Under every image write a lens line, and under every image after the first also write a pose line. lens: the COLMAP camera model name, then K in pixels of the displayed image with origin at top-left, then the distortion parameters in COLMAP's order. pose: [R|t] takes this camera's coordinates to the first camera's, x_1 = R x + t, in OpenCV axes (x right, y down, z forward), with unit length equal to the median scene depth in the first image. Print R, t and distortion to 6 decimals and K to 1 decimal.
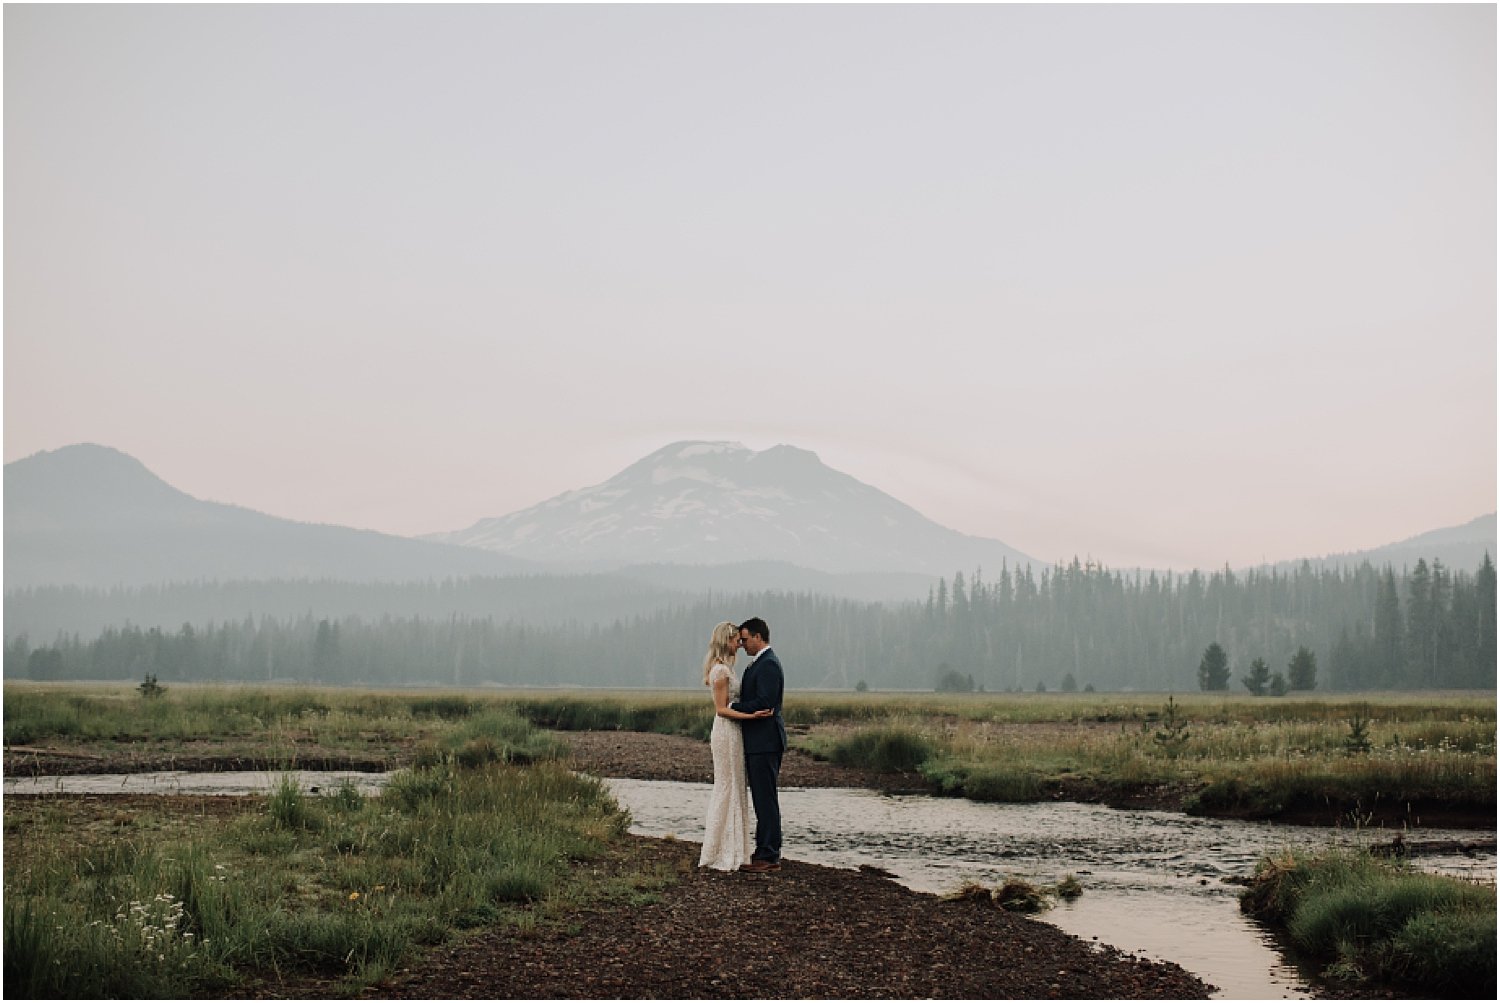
lens RADIAL K [[2115.5, 0, 750.0], [0, 2115.5, 501.5], [0, 0, 1]] dist [-0.220928, 0.383373]
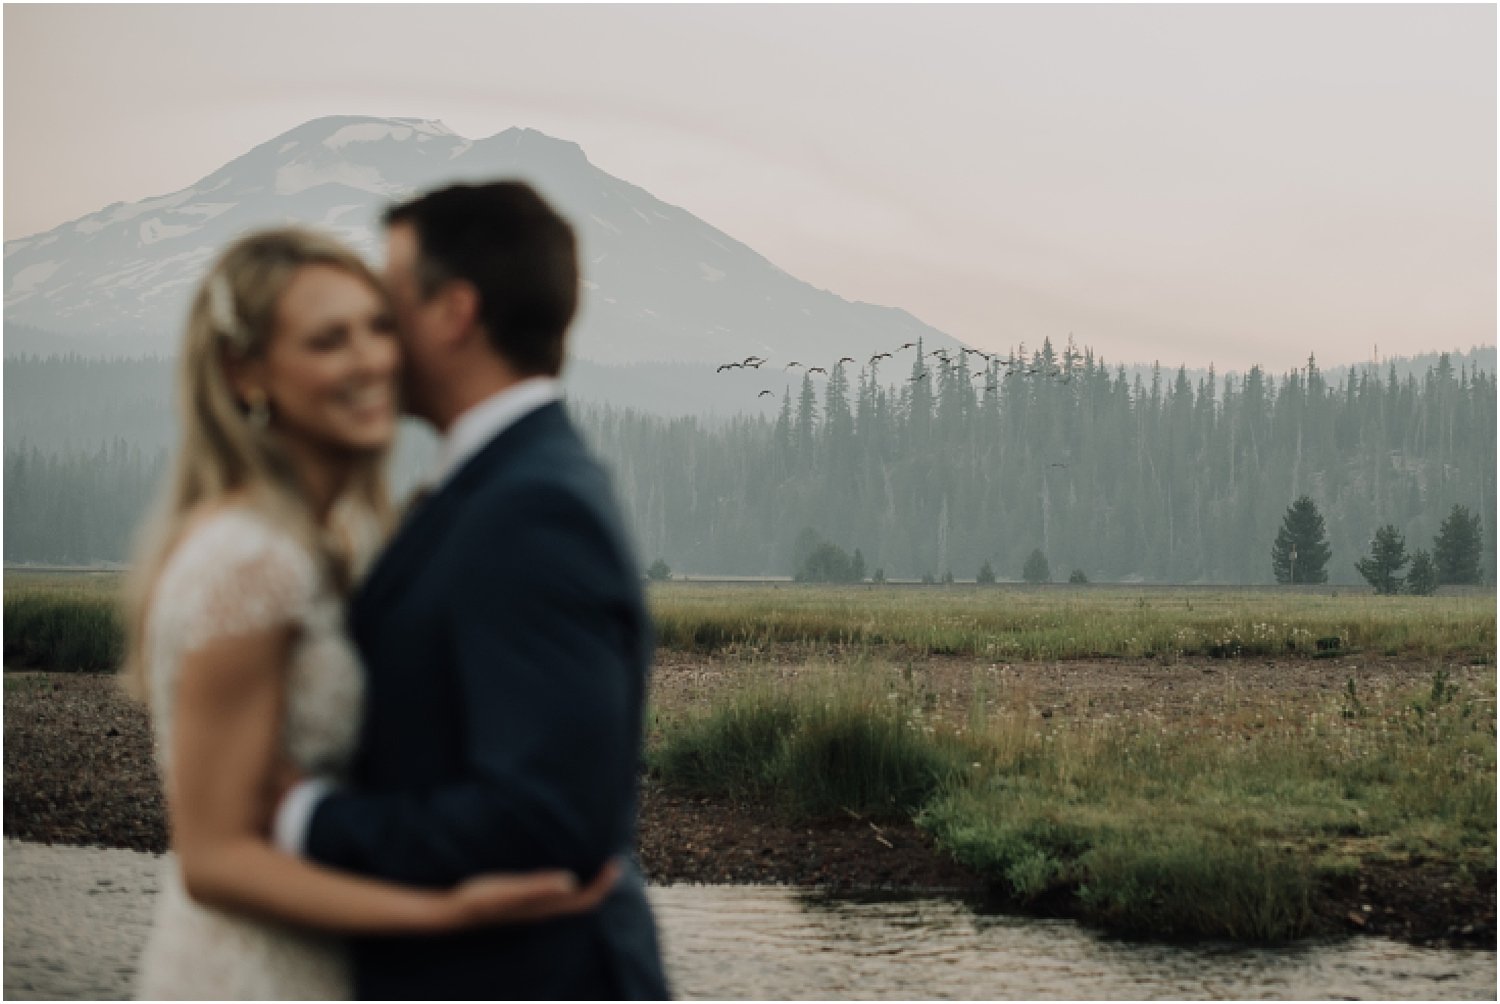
lens RADIAL K [[2115.5, 0, 750.0], [0, 2115.5, 502.0], [0, 0, 1]] dist [-0.220928, 0.383373]
pose [[0.990650, 0.007664, 0.136213, 0.001677], [-0.016087, 0.998017, 0.060848, 0.036577], [-0.135476, -0.062470, 0.988809, 0.462148]]
